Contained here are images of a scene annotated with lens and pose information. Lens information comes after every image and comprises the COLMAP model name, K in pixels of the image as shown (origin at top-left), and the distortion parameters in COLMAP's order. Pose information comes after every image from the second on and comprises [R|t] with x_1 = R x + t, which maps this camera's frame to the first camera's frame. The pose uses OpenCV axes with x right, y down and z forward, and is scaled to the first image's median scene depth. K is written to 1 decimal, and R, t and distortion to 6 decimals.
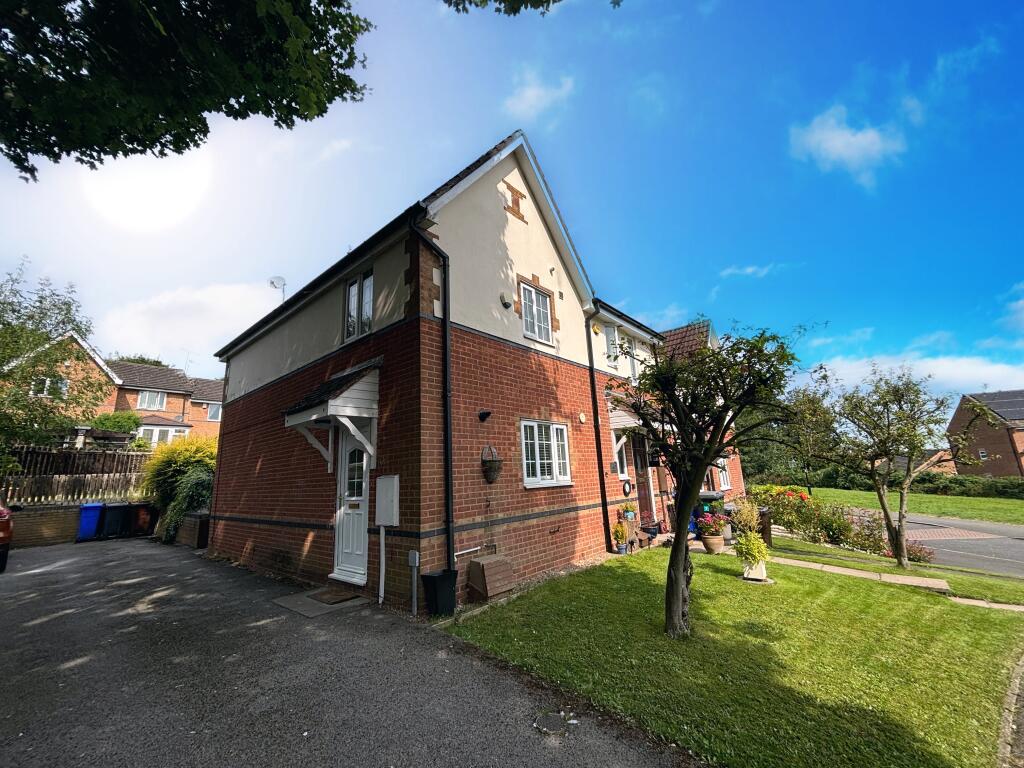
lens RADIAL K [[413.1, 0, 509.9], [0, 413.1, 384.2], [0, 0, 1]] dist [0.000480, -0.000058]
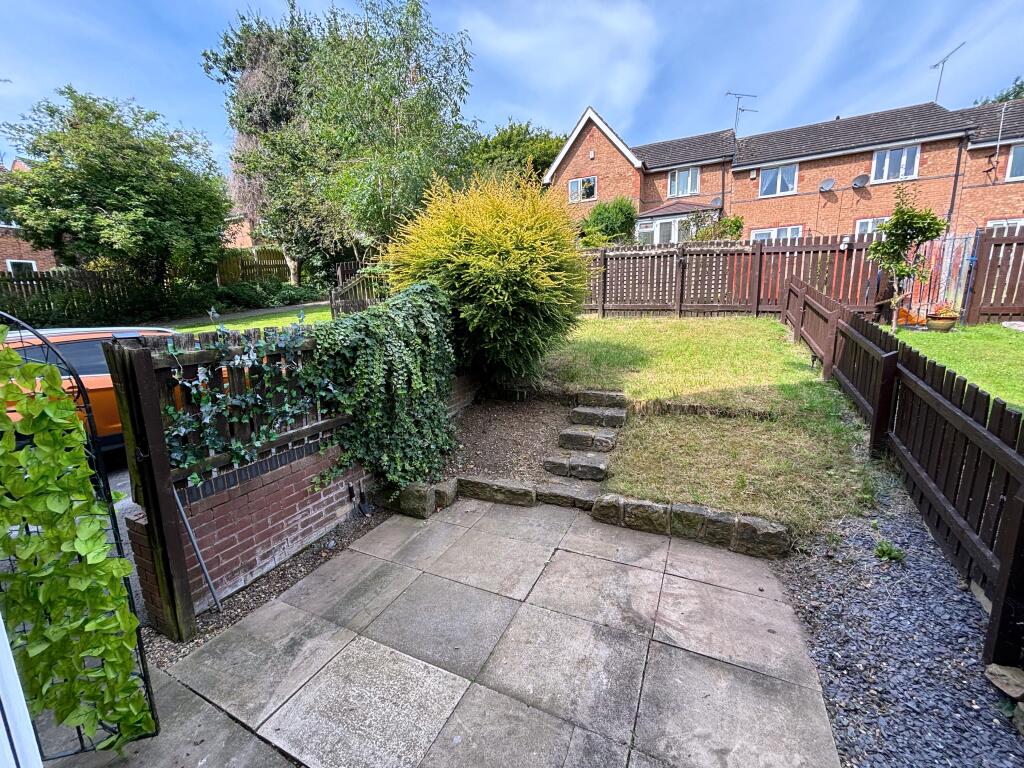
lens RADIAL K [[413.1, 0, 512.2], [0, 413.1, 387.1], [0, 0, 1]] dist [0.000480, -0.000058]
pose [[0.250826, 0.213657, -0.944159, -0.184520], [0.214422, 0.938848, 0.269419, 0.113113], [0.943986, -0.270026, 0.189675, 0.478447]]
